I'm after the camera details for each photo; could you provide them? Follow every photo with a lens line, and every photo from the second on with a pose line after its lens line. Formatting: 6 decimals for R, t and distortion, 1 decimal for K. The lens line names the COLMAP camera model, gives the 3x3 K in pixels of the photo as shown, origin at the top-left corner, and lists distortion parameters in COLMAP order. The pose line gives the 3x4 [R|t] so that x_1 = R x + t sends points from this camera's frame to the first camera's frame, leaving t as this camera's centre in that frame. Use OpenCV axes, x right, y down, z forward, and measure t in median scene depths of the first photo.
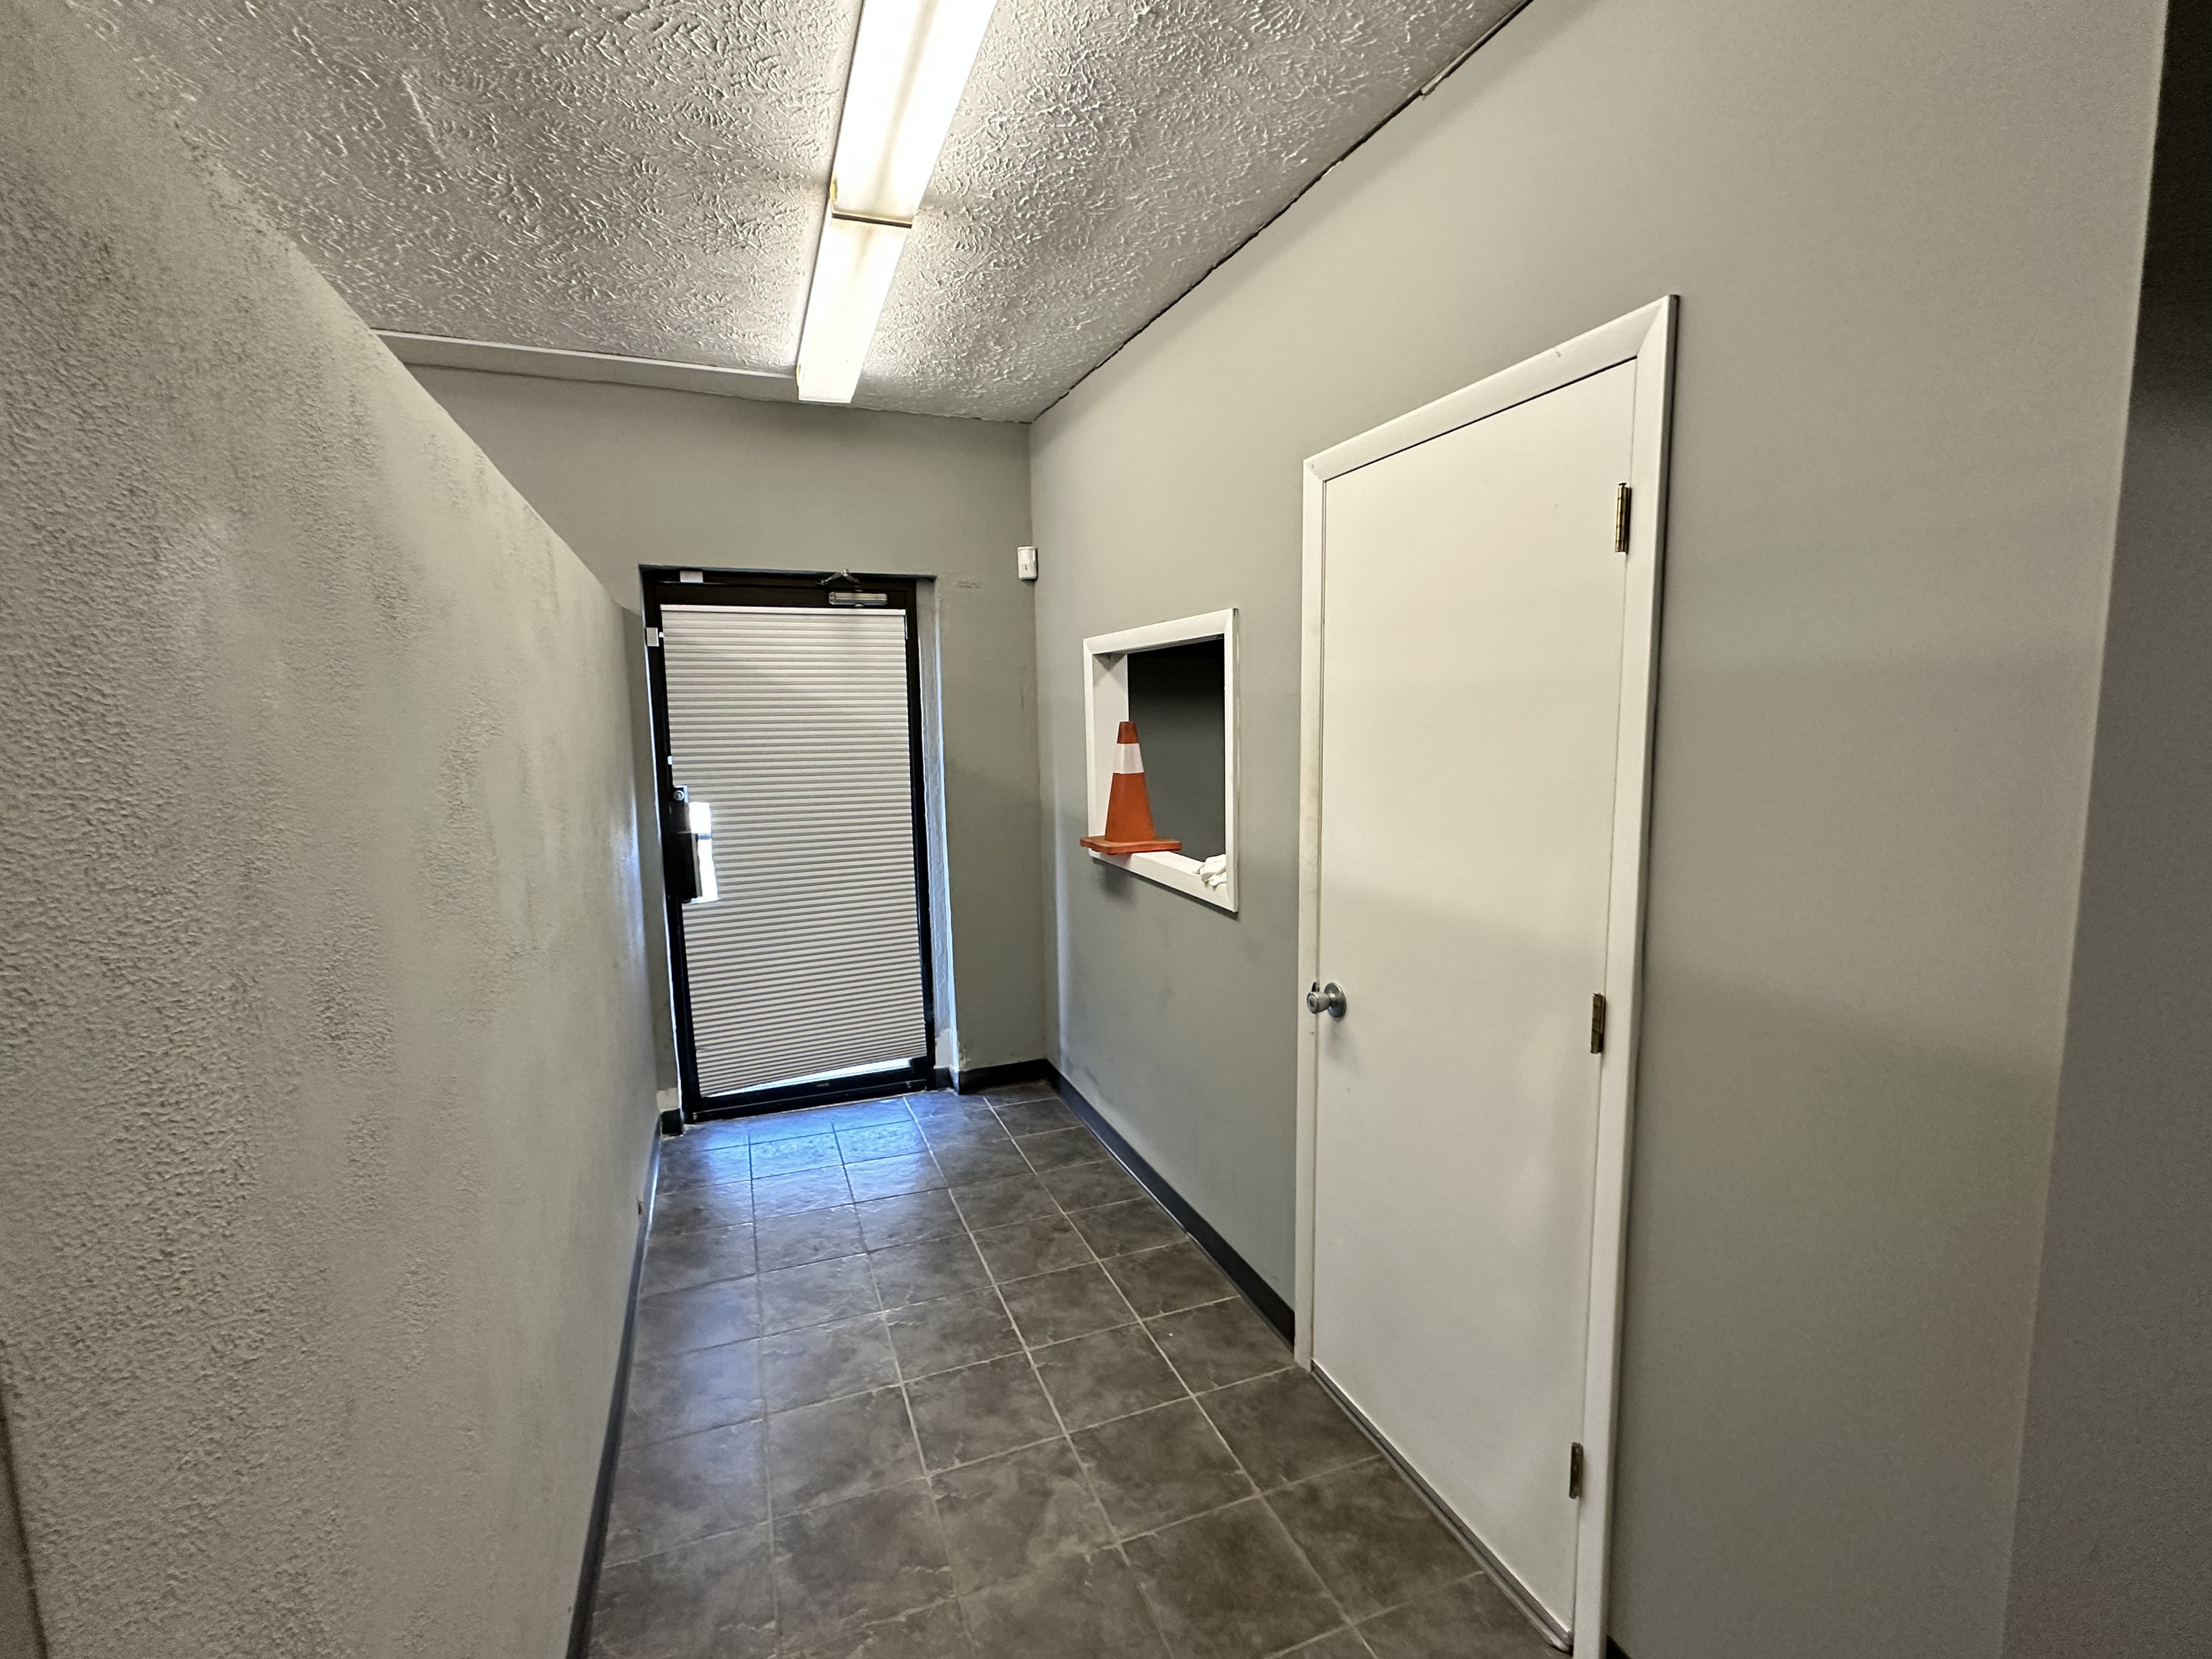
lens RADIAL K [[976.4, 0, 1102.0], [0, 976.4, 835.9], [0, 0, 1]] dist [0.000797, -0.000084]
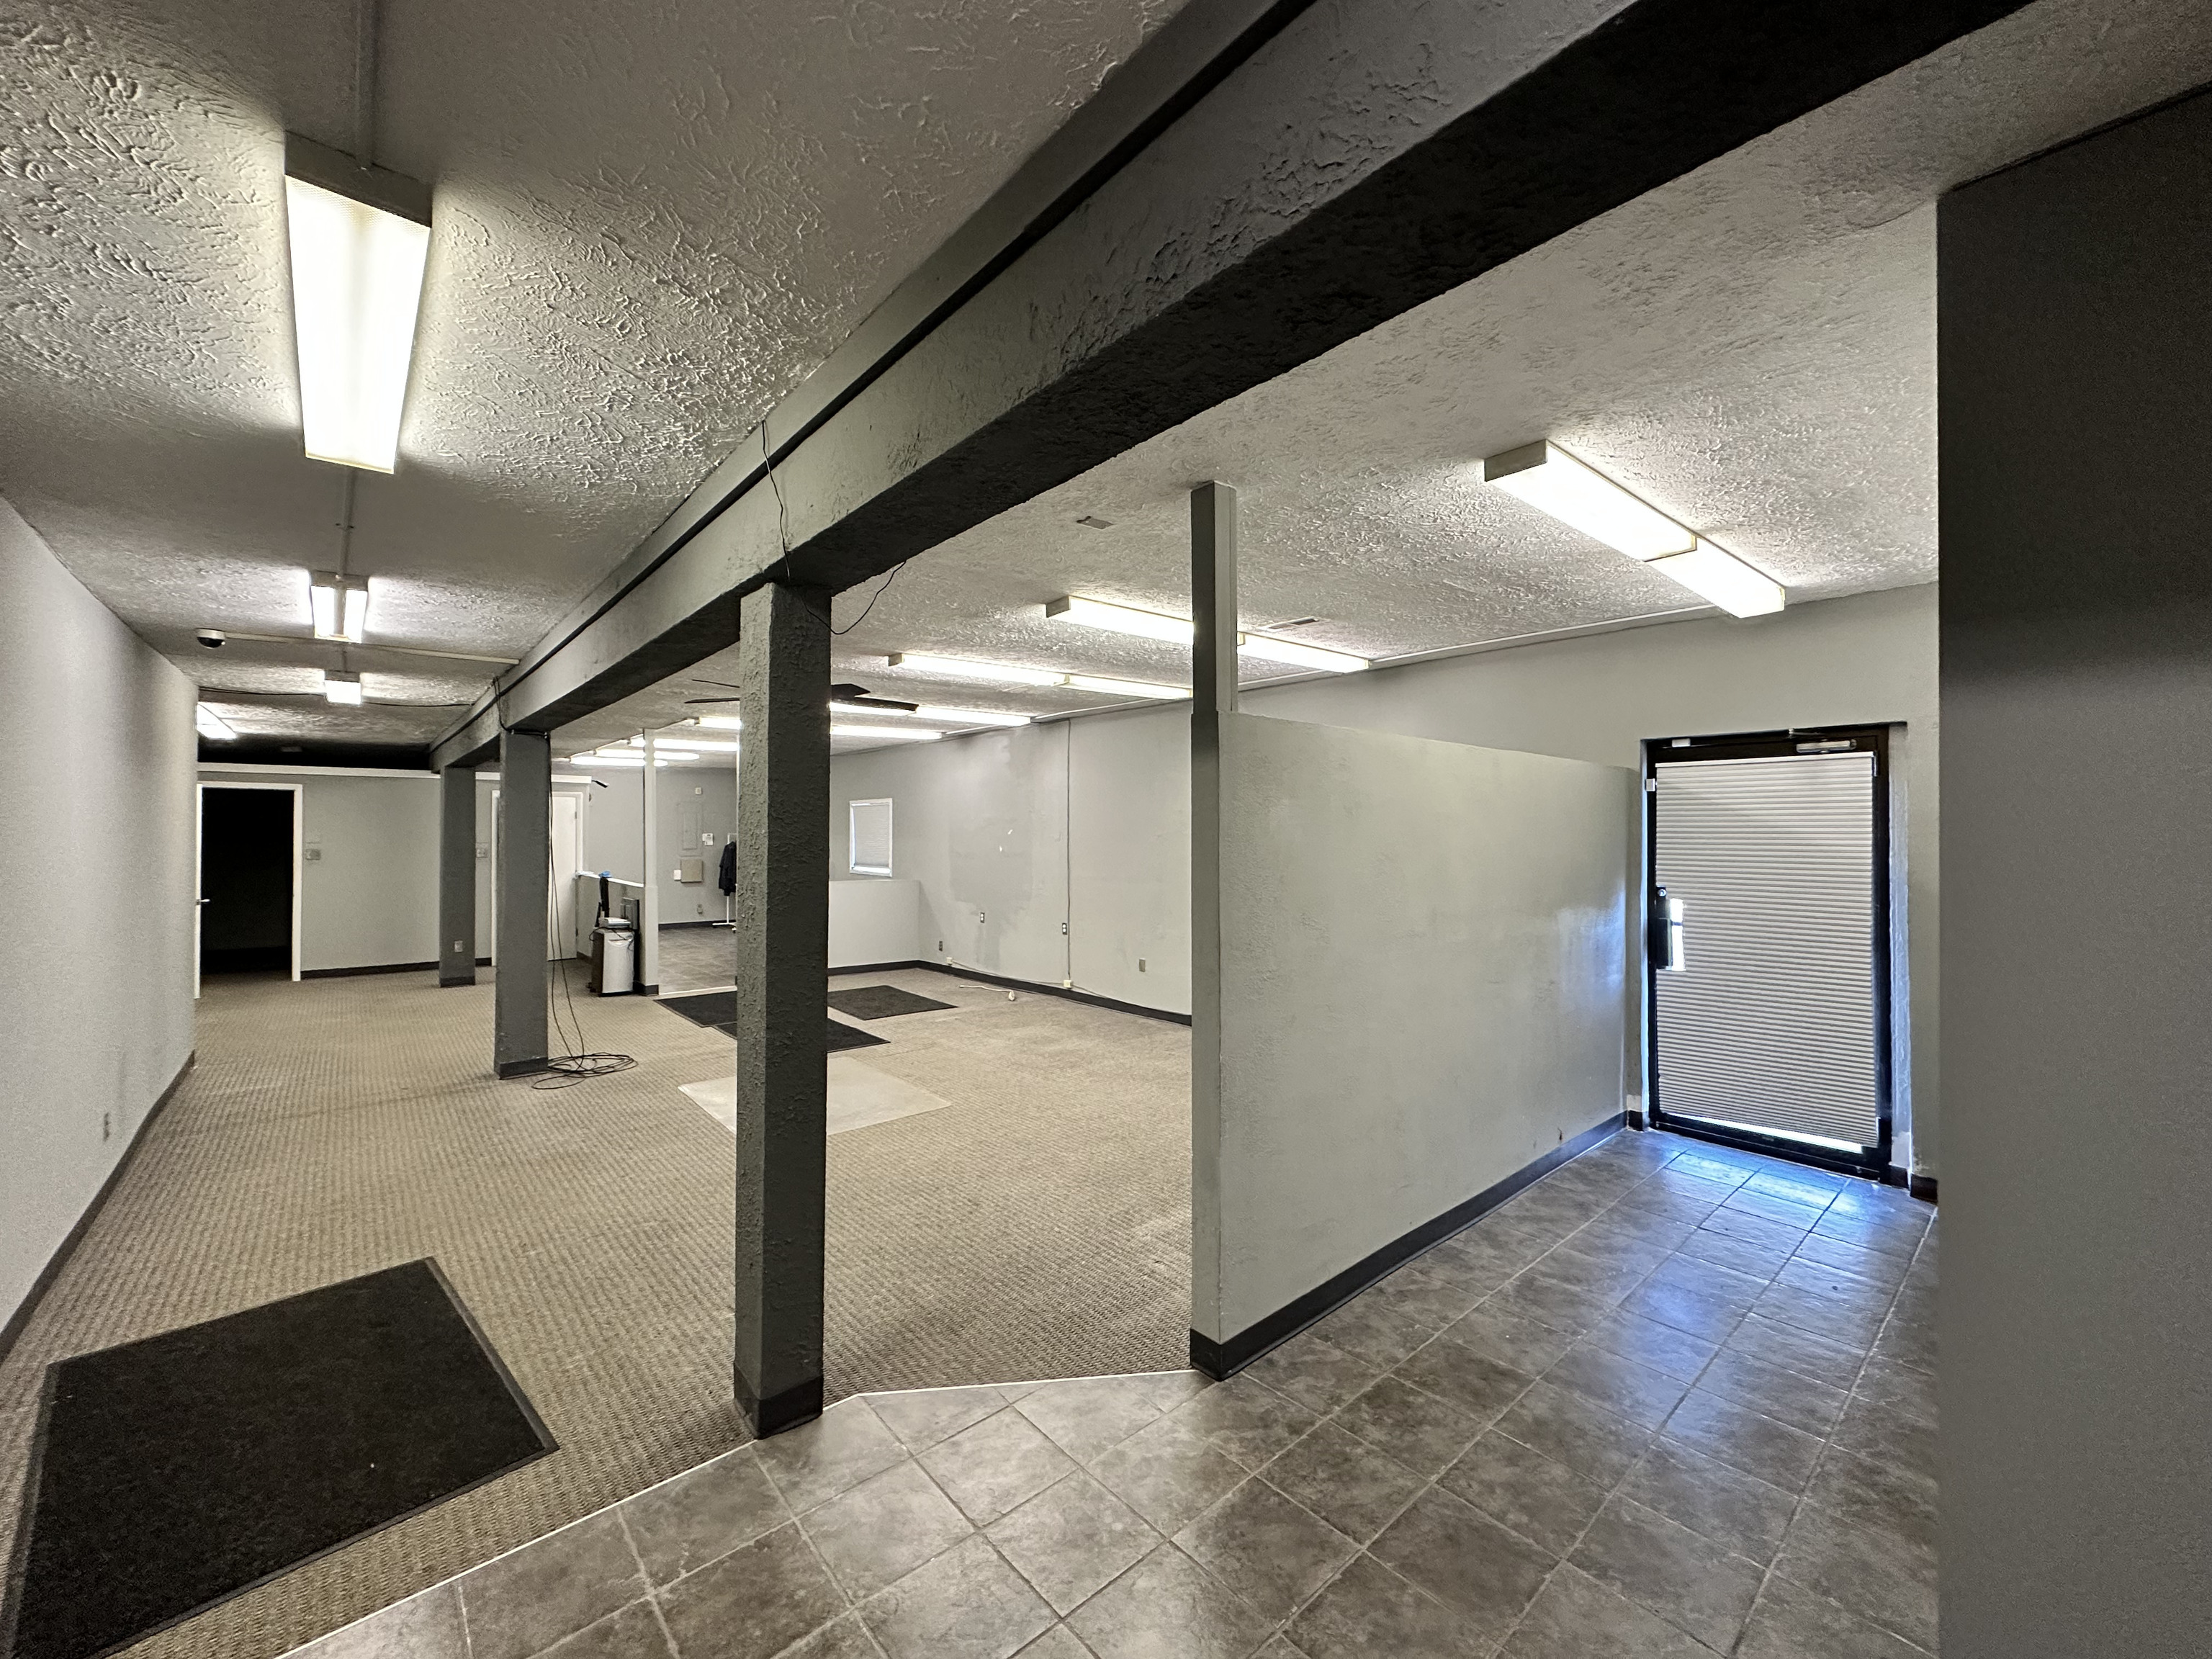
lens RADIAL K [[879.7, 0, 1100.4], [0, 879.7, 826.6], [0, 0, 1]] dist [0.001336, -0.000396]
pose [[0.343152, 0.008190, -0.939244, 0.495639], [-0.123122, 0.991726, -0.036335, 0.010570], [0.931175, 0.128110, 0.341321, -0.223123]]
